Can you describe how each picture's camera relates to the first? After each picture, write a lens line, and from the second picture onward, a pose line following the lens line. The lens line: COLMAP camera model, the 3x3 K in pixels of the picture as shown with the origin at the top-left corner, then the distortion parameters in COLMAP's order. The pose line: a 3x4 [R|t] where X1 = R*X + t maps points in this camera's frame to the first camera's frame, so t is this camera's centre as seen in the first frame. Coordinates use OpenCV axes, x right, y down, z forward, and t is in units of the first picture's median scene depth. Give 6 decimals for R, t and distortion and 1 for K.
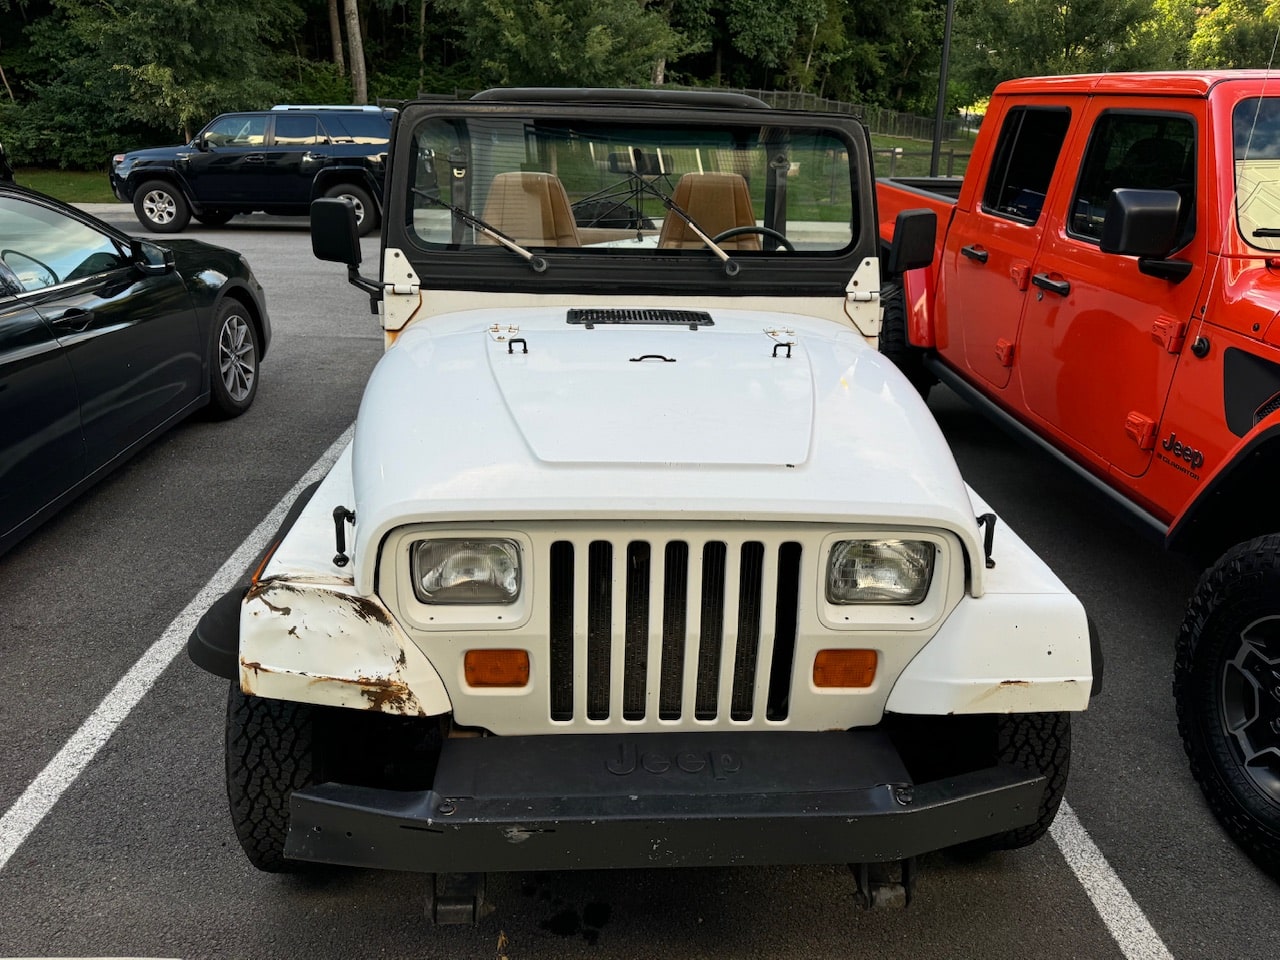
lens RADIAL K [[938.8, 0, 657.7], [0, 938.8, 476.3], [0, 0, 1]] dist [0.001922, 0.002280]
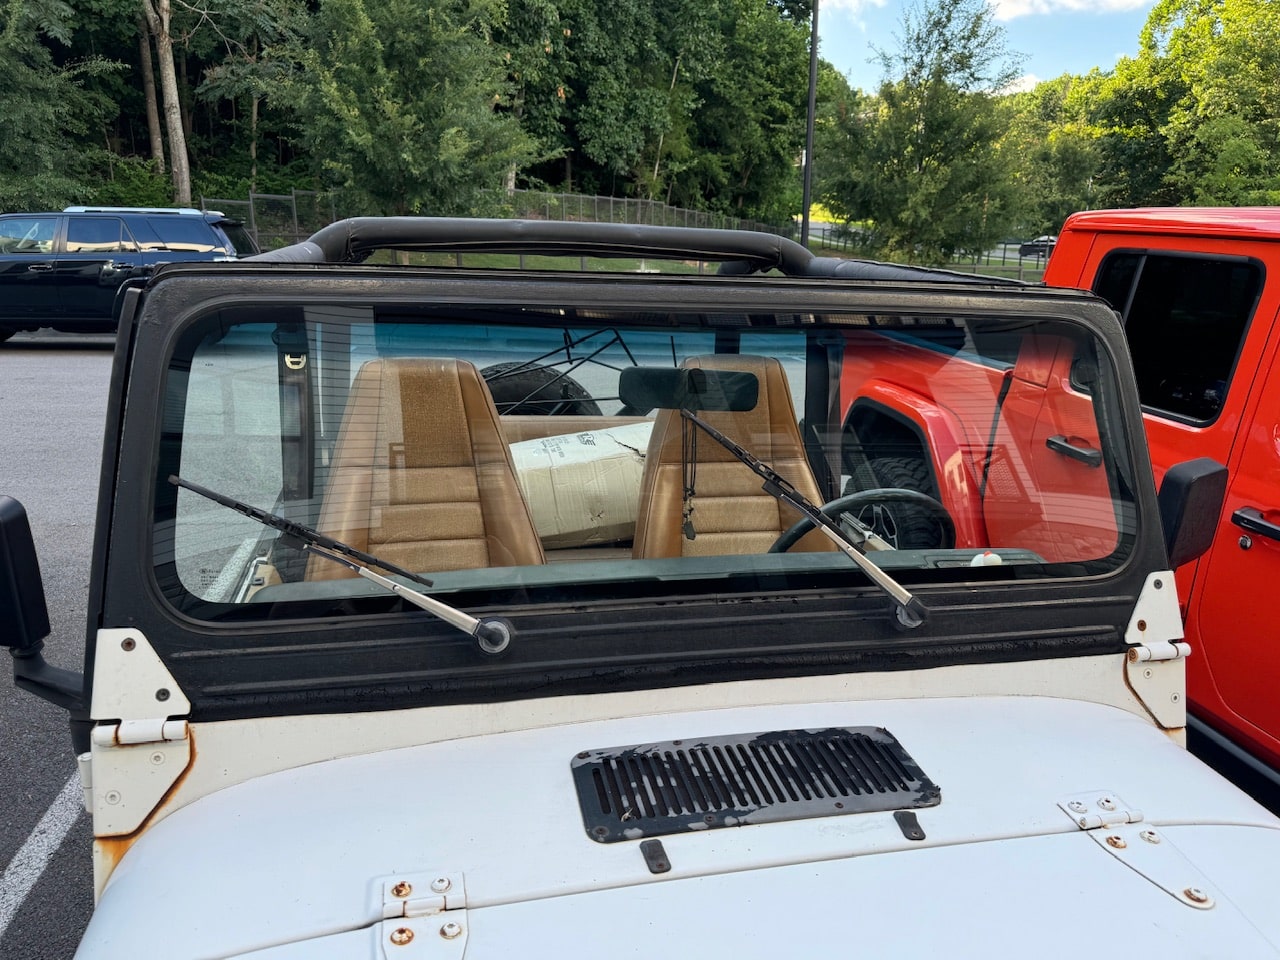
lens RADIAL K [[914.5, 0, 635.0], [0, 914.5, 483.4], [0, 0, 1]] dist [0.021761, -0.031025]
pose [[0.989415, -0.024813, 0.142980, -0.021918], [0.036708, 0.996025, -0.081164, -0.047215], [-0.140398, 0.085554, 0.986392, 0.105879]]
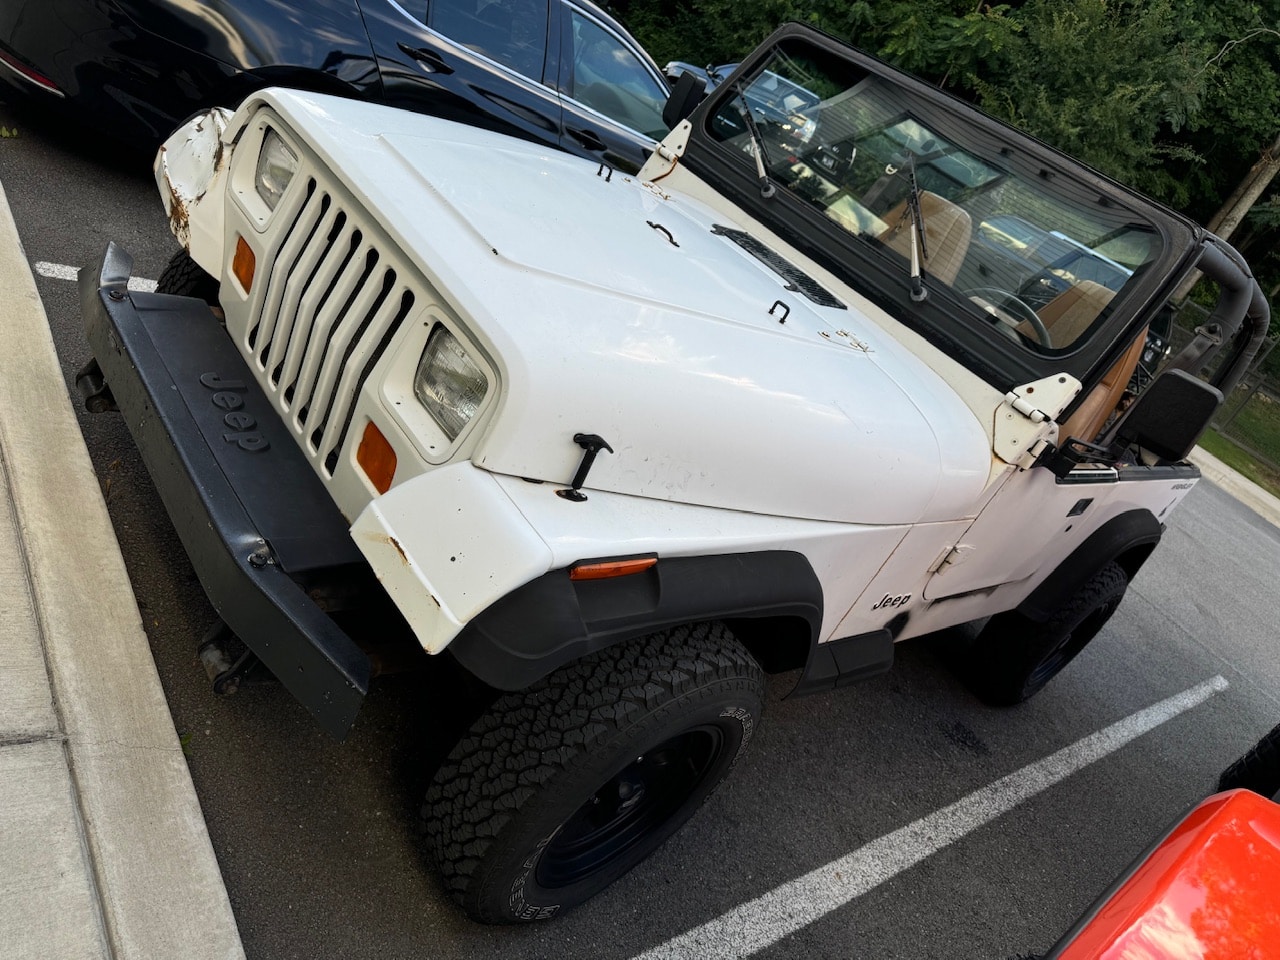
lens RADIAL K [[938.8, 0, 657.7], [0, 938.8, 476.3], [0, 0, 1]] dist [0.001922, 0.002280]
pose [[0.546301, 0.578282, -0.605926, 0.103364], [-0.669140, 0.736439, 0.099546, -0.005297], [0.503793, 0.351066, 0.789268, 0.051443]]
